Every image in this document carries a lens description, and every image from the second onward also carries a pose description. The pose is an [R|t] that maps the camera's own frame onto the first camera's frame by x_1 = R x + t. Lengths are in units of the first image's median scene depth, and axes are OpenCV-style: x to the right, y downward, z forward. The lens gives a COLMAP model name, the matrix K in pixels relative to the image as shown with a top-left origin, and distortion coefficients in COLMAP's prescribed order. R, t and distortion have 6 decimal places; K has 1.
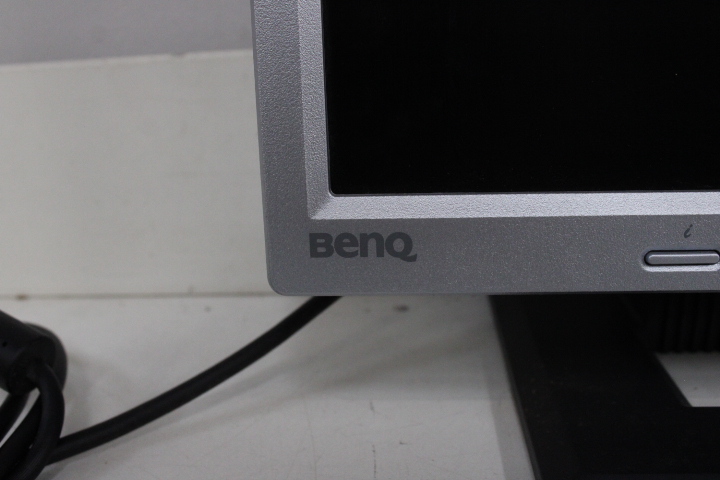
lens RADIAL K [[704.4, 0, 356.4], [0, 704.4, 241.9], [0, 0, 1]] dist [-0.078904, 0.000000]
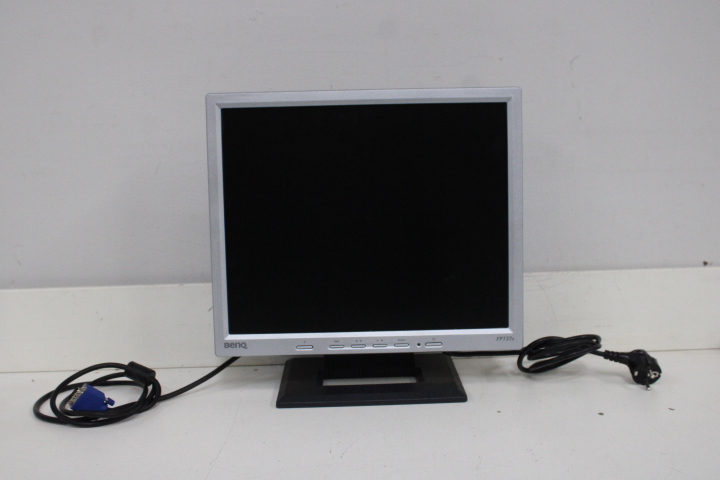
lens RADIAL K [[785.7, 0, 361.0], [0, 785.7, 238.3], [0, 0, 1]] dist [-0.068037, 0.000000]
pose [[0.995525, 0.002991, 0.094456, 0.260147], [0.012566, 0.986435, -0.163673, 0.125949], [-0.093664, 0.164127, 0.981982, -3.251247]]
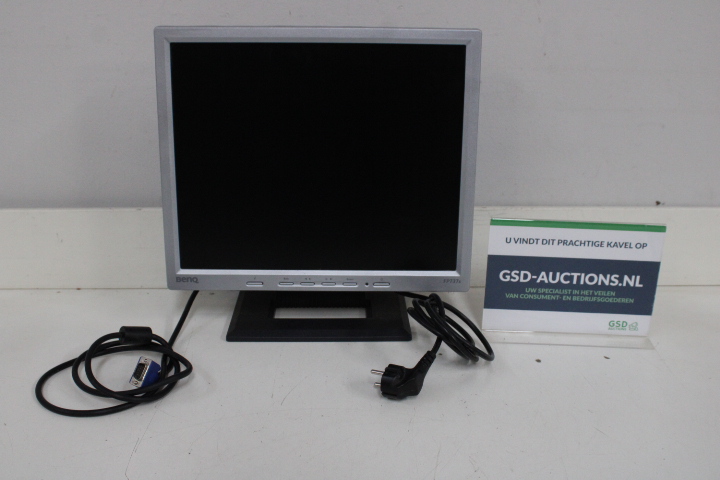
lens RADIAL K [[745.9, 0, 356.1], [0, 745.9, 236.5], [0, 0, 1]] dist [-0.078958, 0.000000]
pose [[0.994159, 0.016585, 0.106646, 0.457387], [-0.017874, 0.999778, 0.011134, -0.276115], [-0.106437, -0.012975, 0.994235, -3.110647]]
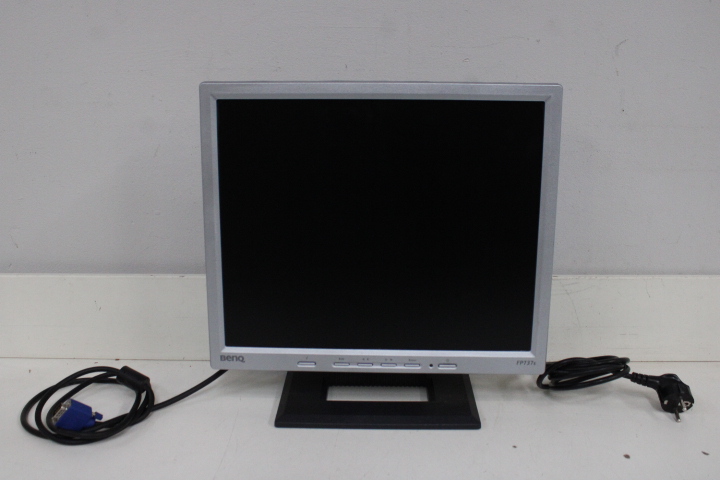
lens RADIAL K [[704.4, 0, 357.3], [0, 704.4, 238.9], [0, 0, 1]] dist [-0.078904, 0.000000]
pose [[0.998079, 0.025893, 0.056281, 0.388670], [-0.023628, 0.998898, -0.040543, -0.433981], [-0.057269, 0.039136, 0.997591, -2.541582]]
